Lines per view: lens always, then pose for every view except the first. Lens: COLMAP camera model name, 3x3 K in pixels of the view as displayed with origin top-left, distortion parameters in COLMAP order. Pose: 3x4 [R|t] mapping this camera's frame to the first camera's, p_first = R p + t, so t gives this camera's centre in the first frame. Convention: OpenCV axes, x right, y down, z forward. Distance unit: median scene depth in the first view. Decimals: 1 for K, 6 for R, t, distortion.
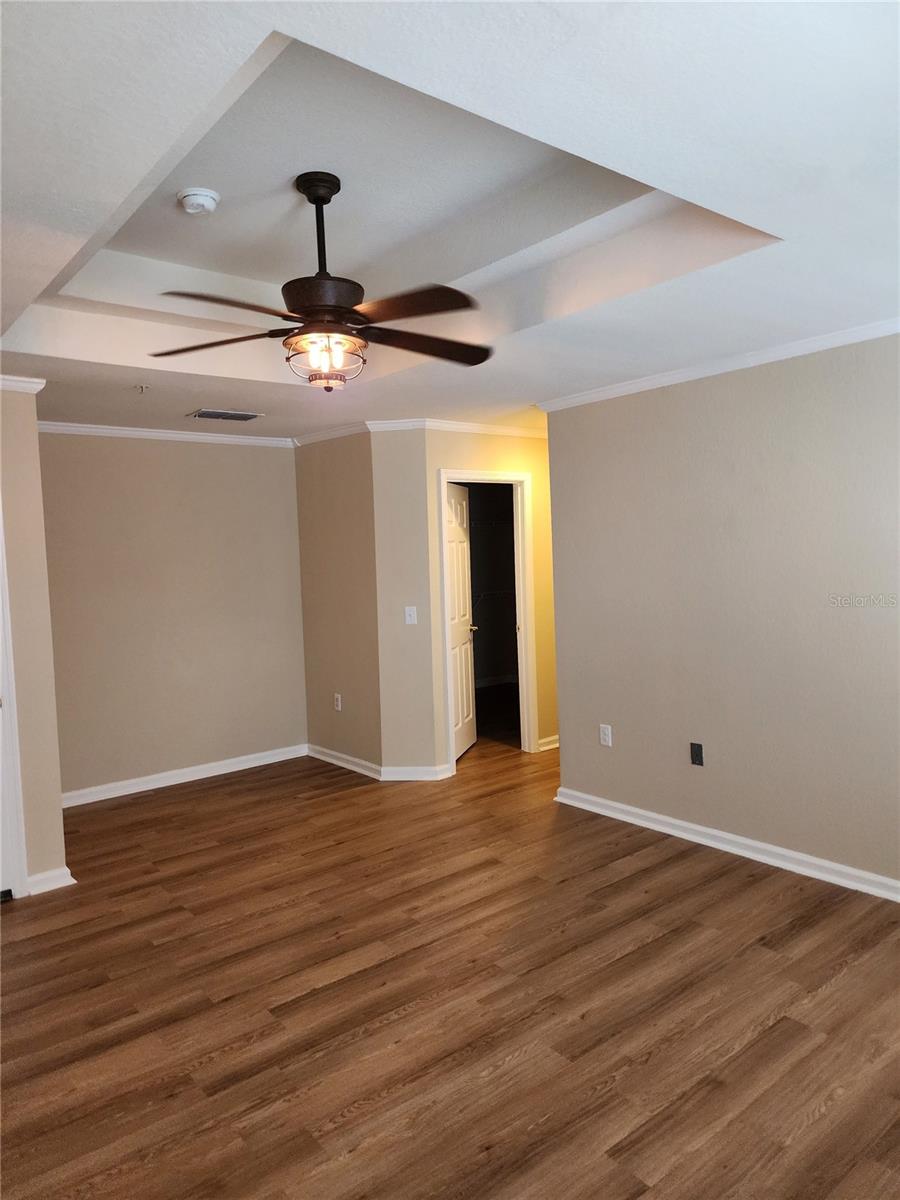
lens RADIAL K [[801.7, 0, 446.0], [0, 801.7, 597.3], [0, 0, 1]] dist [0.034738, -0.017019]
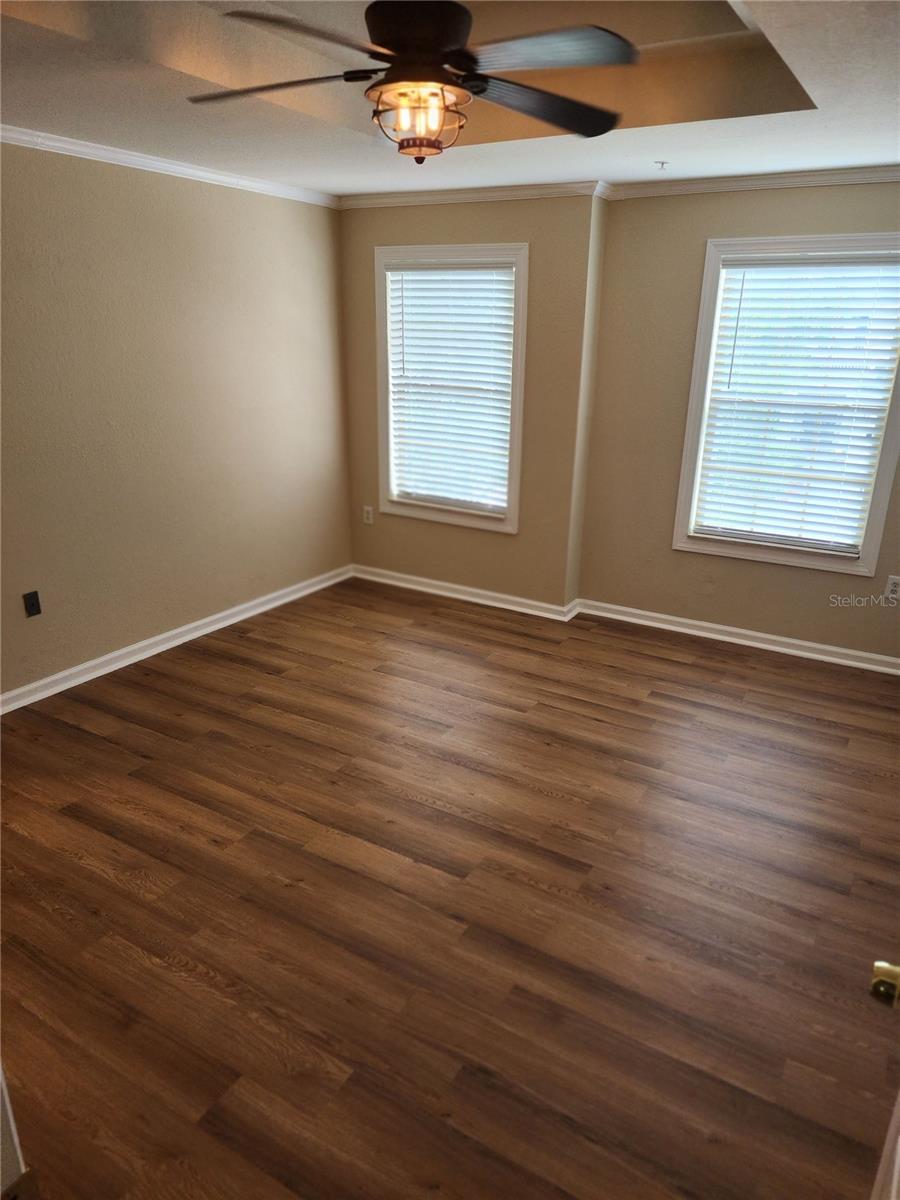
lens RADIAL K [[801.7, 0, 446.9], [0, 801.7, 602.7], [0, 0, 1]] dist [0.034738, -0.017019]
pose [[-0.331026, -0.277667, 0.901844, -0.795926], [0.062001, 0.947261, 0.314408, -0.075156], [-0.941583, 0.159993, -0.296352, 1.022392]]
